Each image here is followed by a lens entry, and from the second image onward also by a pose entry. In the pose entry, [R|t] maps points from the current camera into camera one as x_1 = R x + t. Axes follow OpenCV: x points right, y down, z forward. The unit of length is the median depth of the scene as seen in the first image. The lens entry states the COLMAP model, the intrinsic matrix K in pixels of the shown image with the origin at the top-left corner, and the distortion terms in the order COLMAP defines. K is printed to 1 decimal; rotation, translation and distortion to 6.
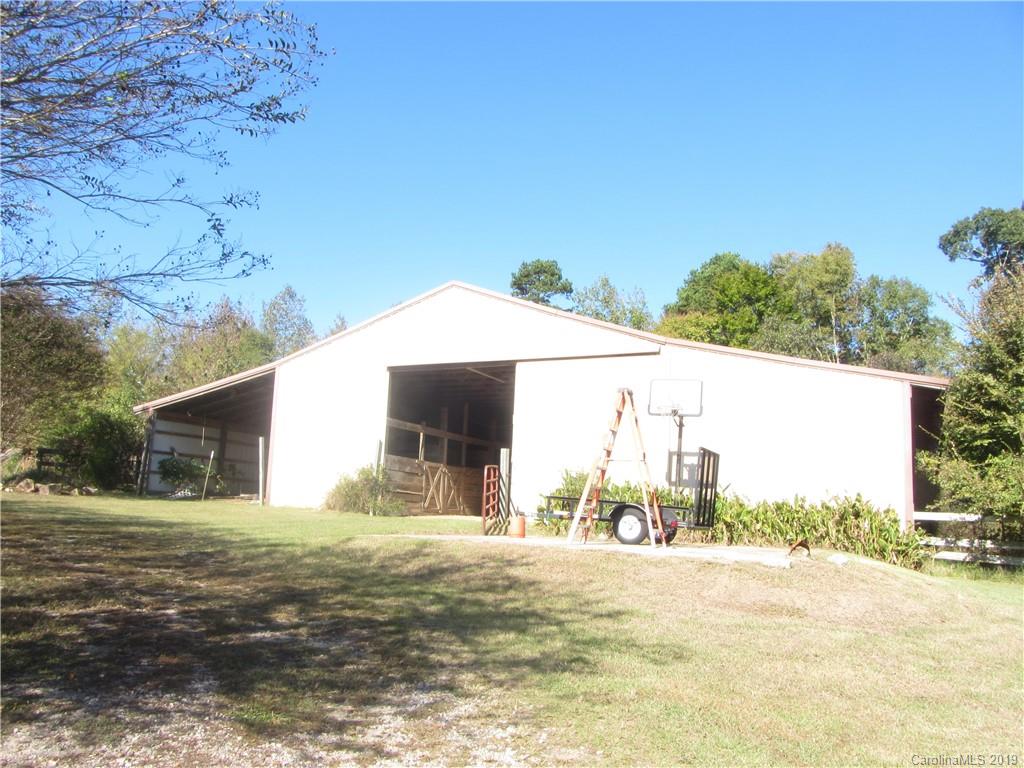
lens RADIAL K [[844.3, 0, 512.6], [0, 844.3, 388.6], [0, 0, 1]] dist [-0.015926, -0.005489]
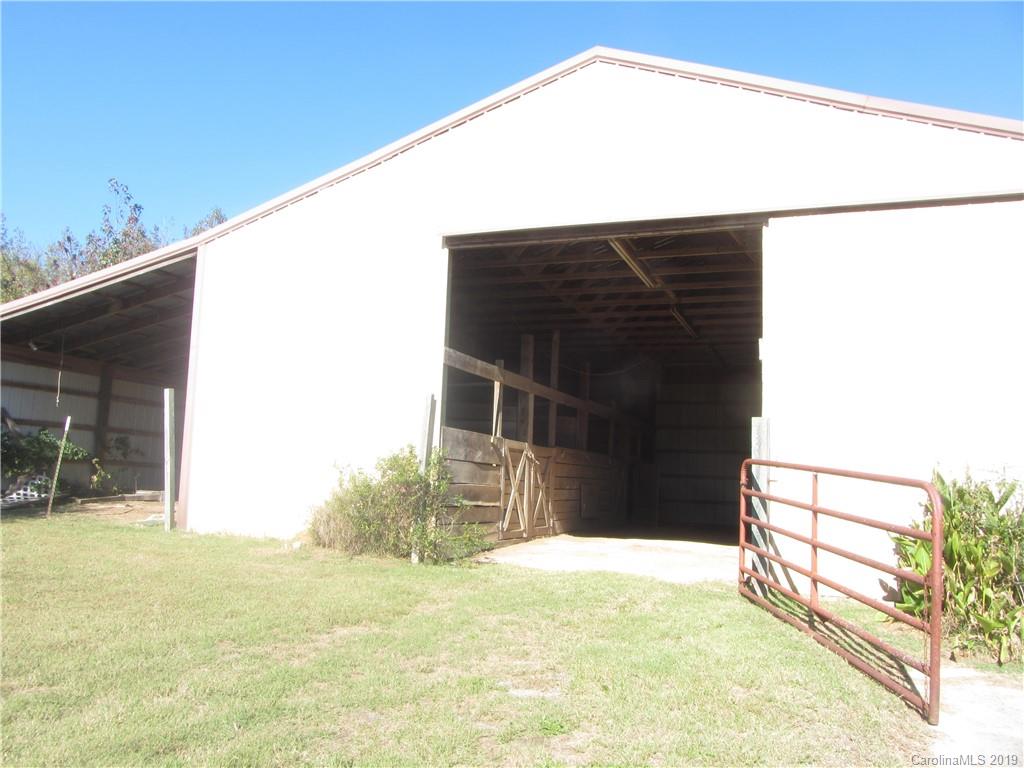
lens RADIAL K [[844.3, 0, 510.5], [0, 844.3, 380.1], [0, 0, 1]] dist [-0.015926, -0.005489]
pose [[0.997041, 0.007766, 0.076474, -0.137541], [-0.010519, 0.999309, 0.035653, 0.033162], [-0.076144, -0.036351, 0.996434, 0.498115]]
